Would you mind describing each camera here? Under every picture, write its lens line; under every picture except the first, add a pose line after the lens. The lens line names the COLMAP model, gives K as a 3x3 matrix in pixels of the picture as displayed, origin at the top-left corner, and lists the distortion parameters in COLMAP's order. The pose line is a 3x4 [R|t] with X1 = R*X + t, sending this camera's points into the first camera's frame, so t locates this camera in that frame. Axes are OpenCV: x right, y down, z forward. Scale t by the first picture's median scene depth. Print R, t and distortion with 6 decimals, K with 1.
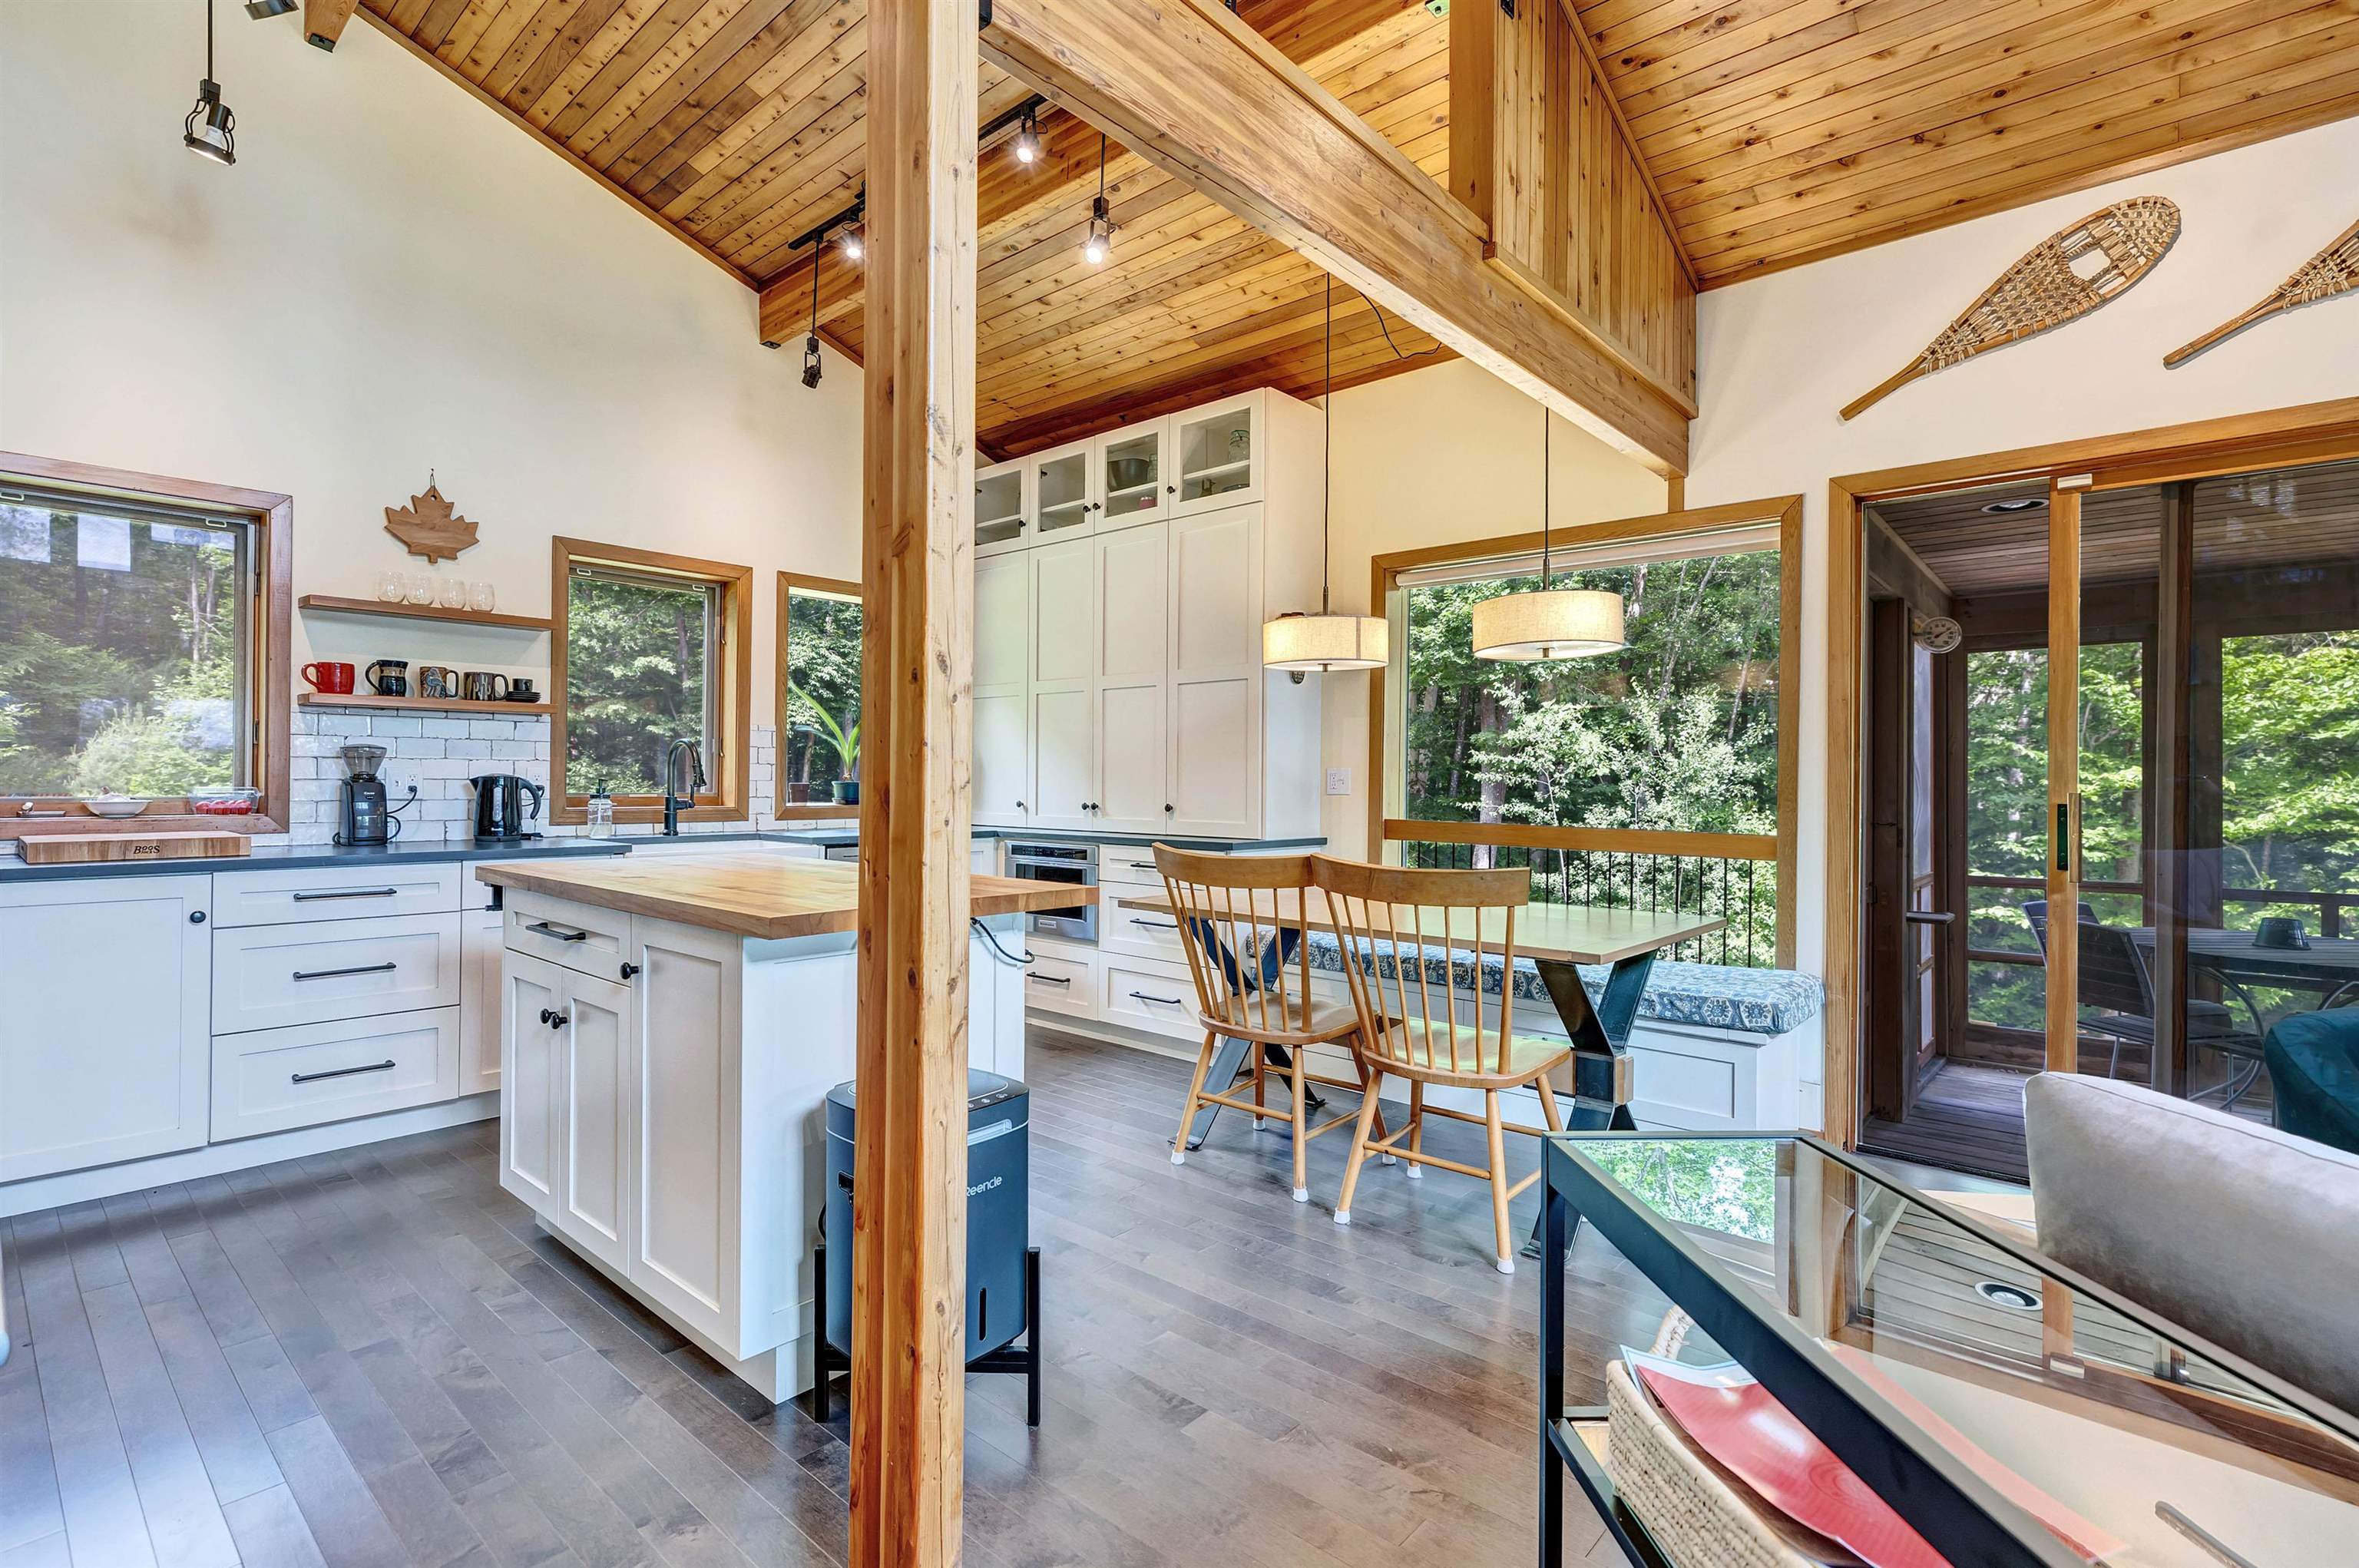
lens RADIAL K [[1111.8, 0, 1179.3], [0, 1111.8, 775.1], [0, 0, 1]] dist [0.003610, 0.000410]
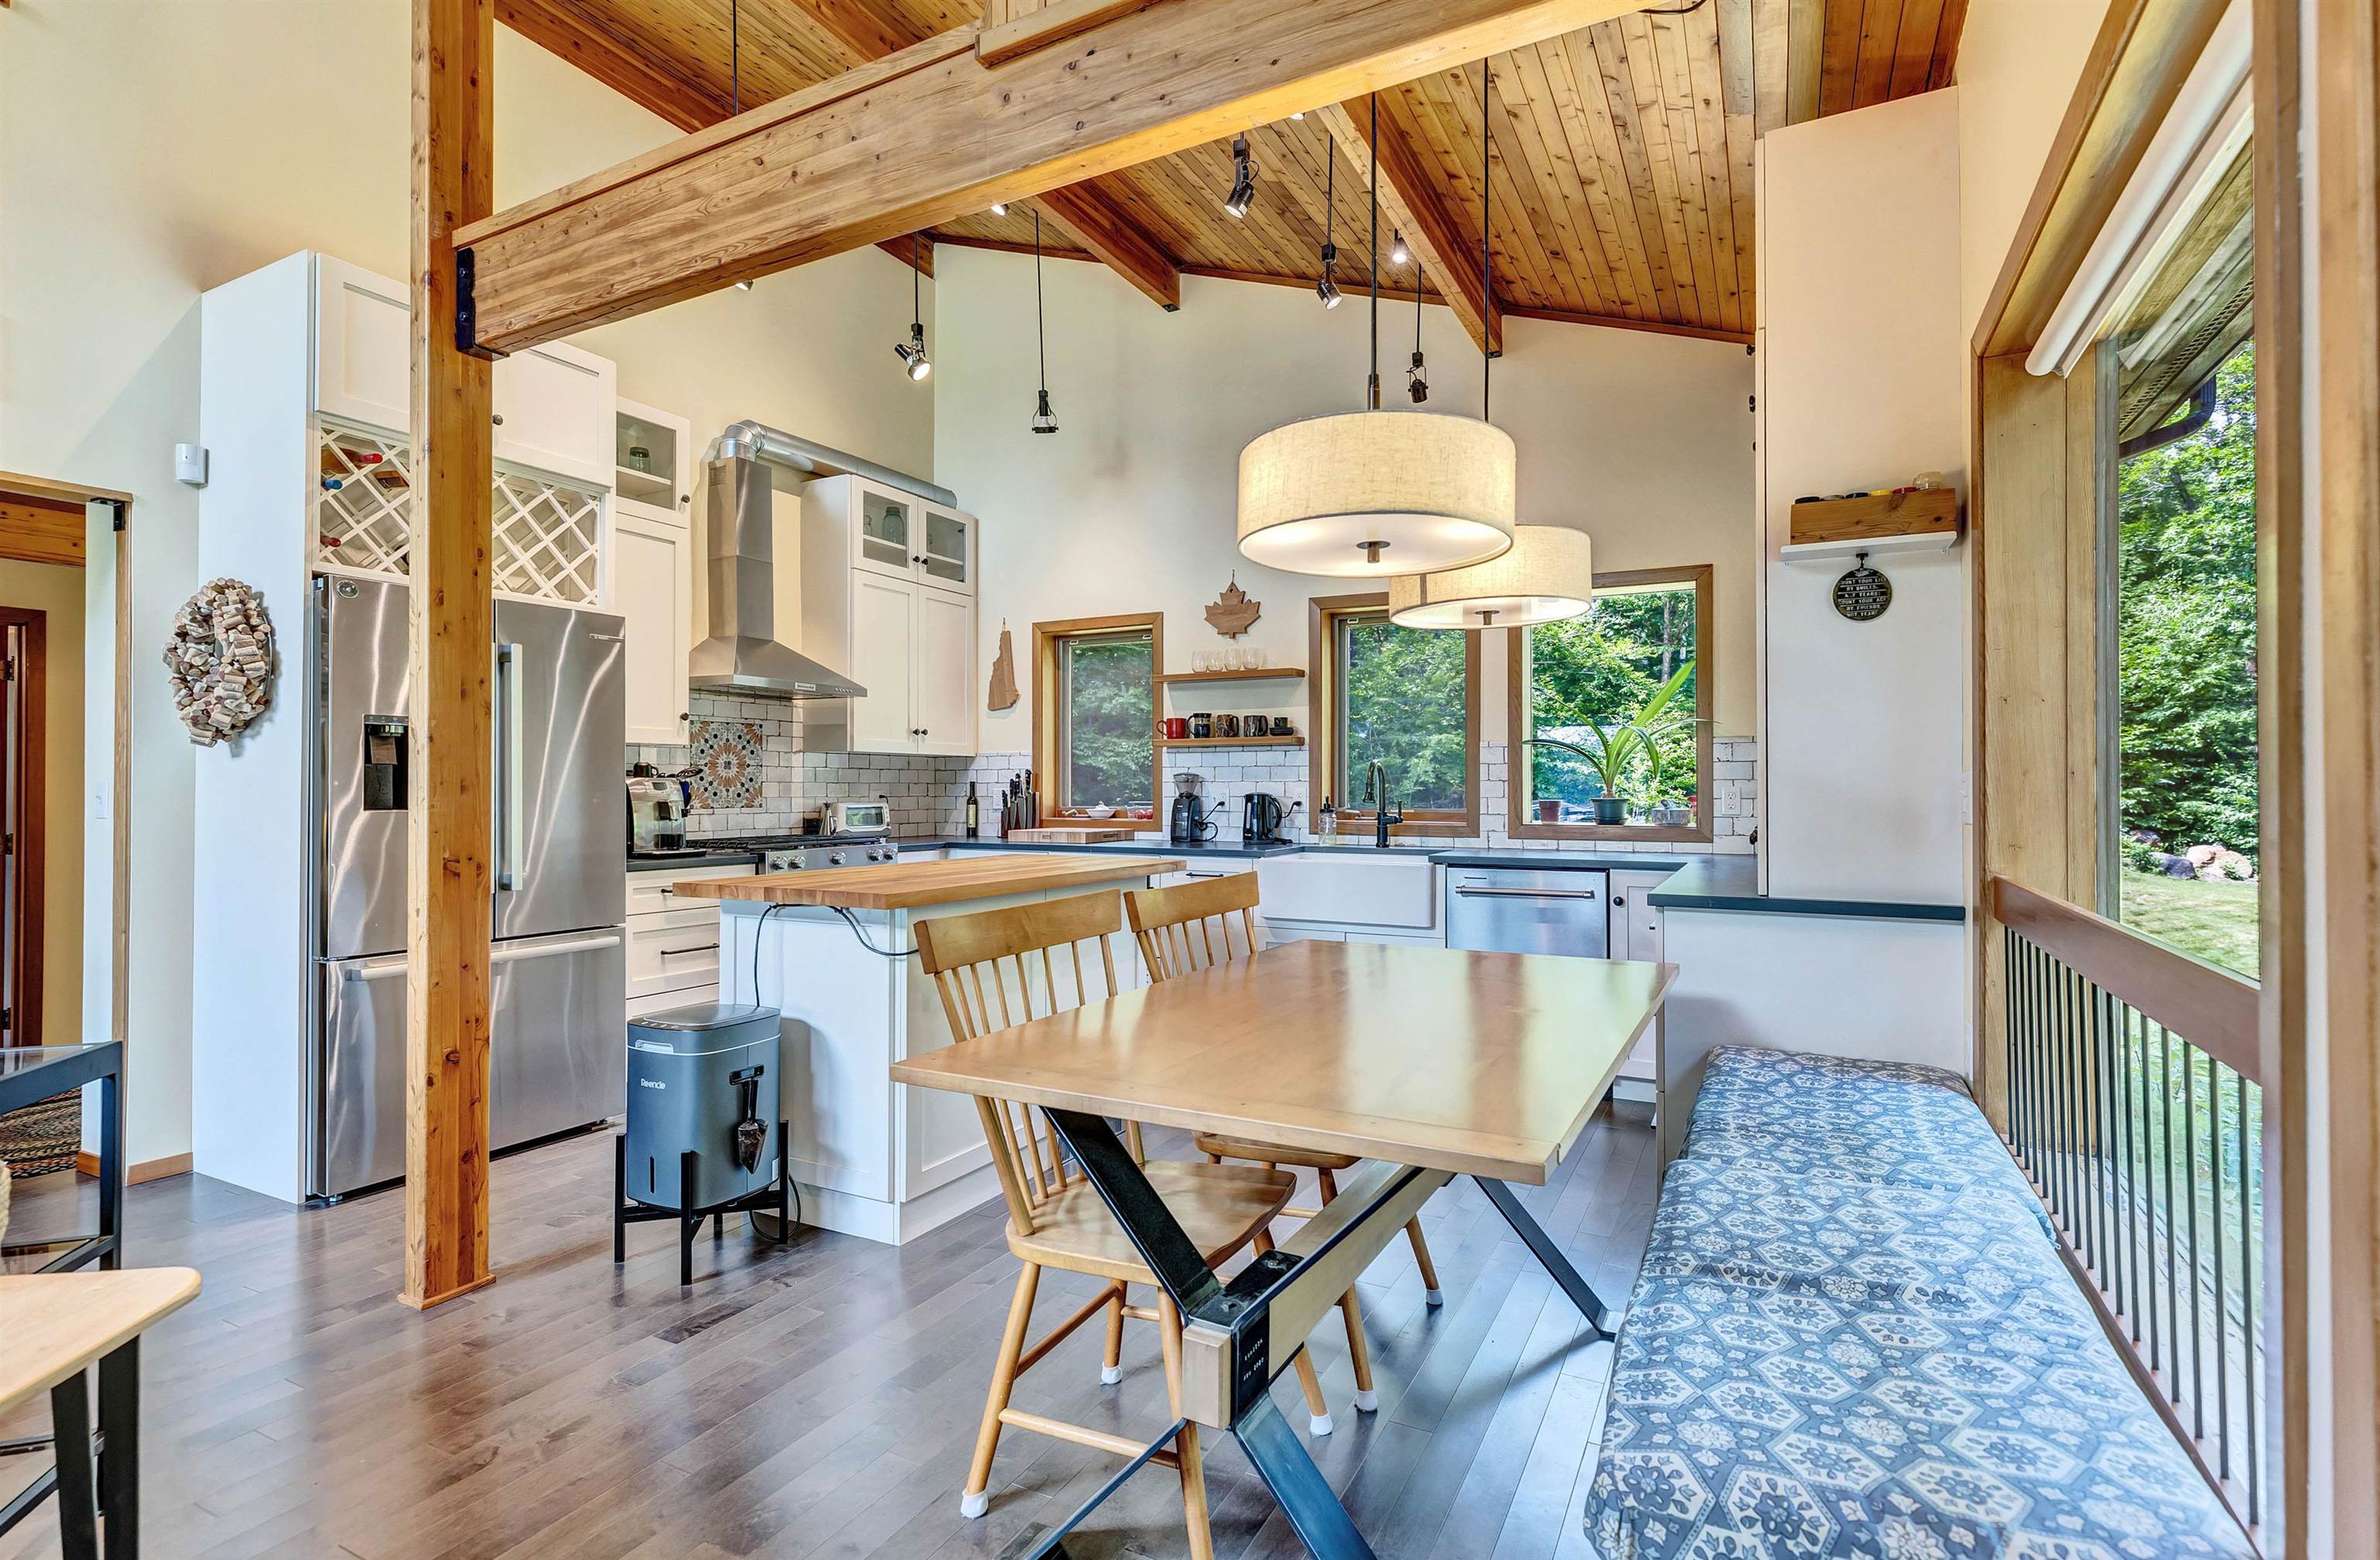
lens RADIAL K [[1107.4, 0, 1190.0], [0, 1107.4, 780.0], [0, 0, 1]] dist [-0.017124, -0.000055]
pose [[0.237172, -0.016826, -0.971322, 0.606529], [0.004035, 0.999858, -0.016335, 0.005050], [0.971459, -0.000045, 0.237207, 0.600268]]
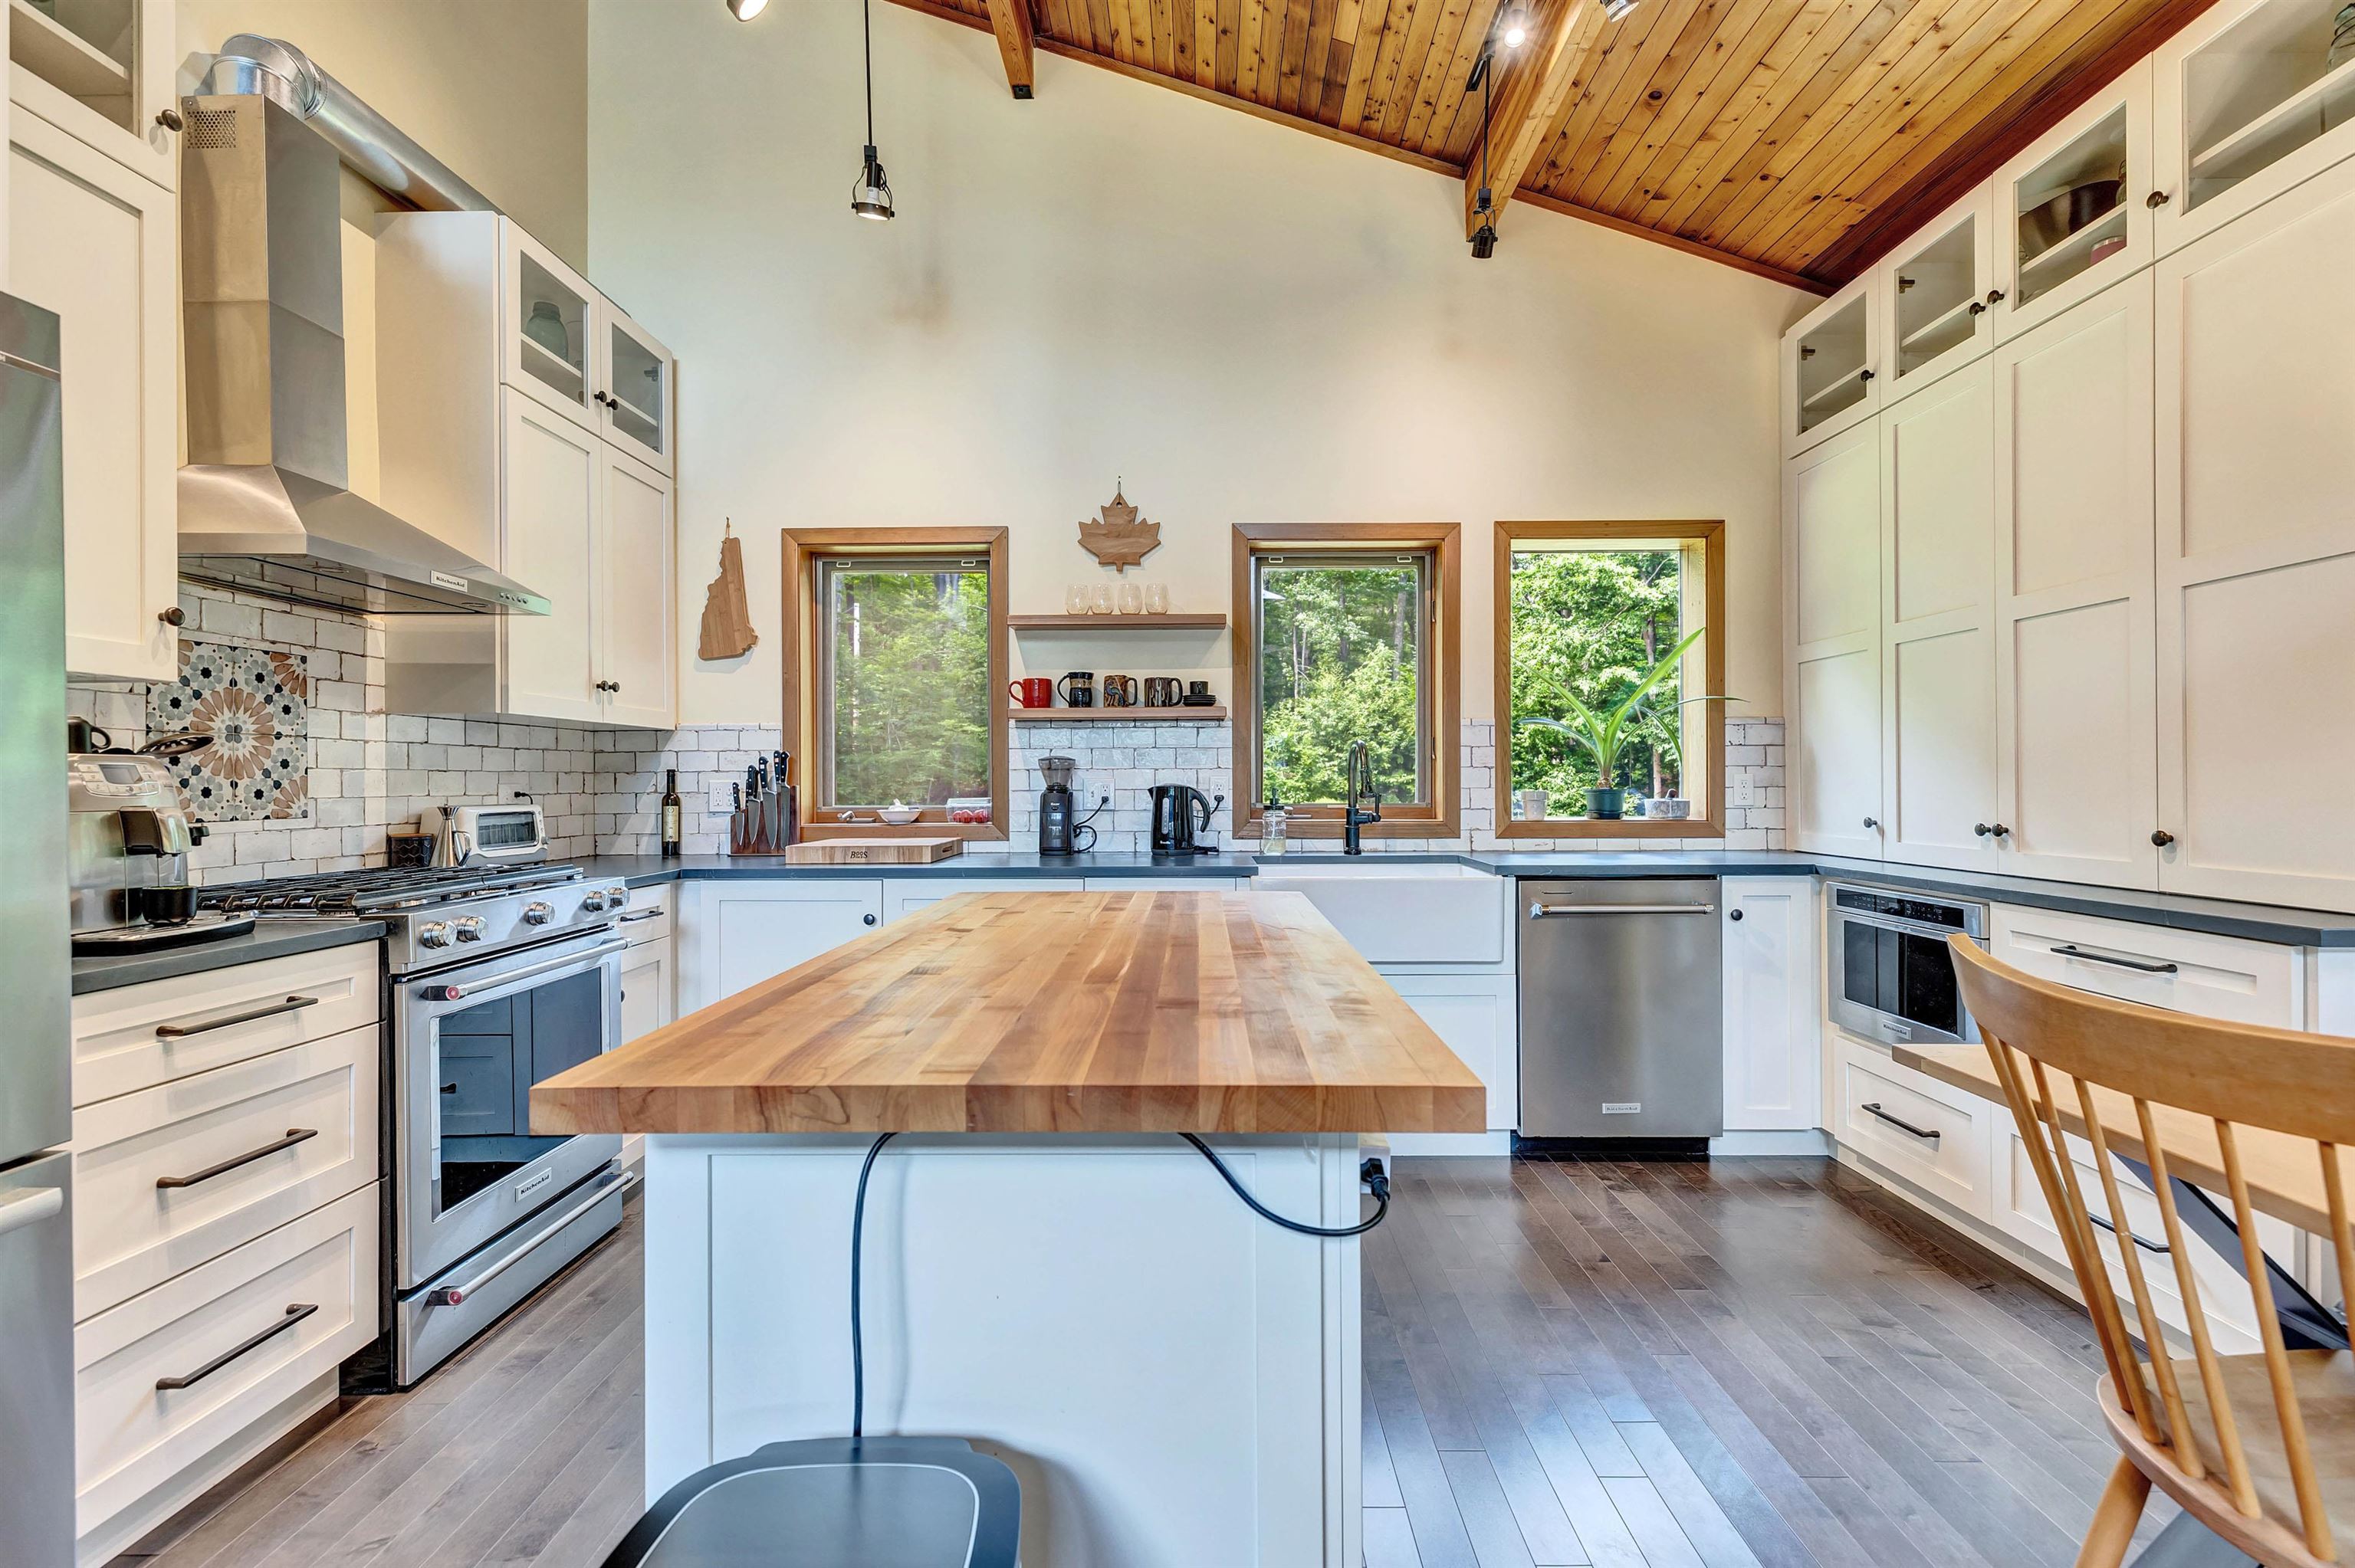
lens RADIAL K [[1060.8, 0, 1177.1], [0, 1060.8, 778.6], [0, 0, 1]] dist [0.001013, -0.000654]
pose [[0.653296, -0.013422, -0.756984, 0.069985], [0.011865, 0.999902, -0.007489, 0.001395], [0.757010, -0.004089, 0.653391, 0.404930]]
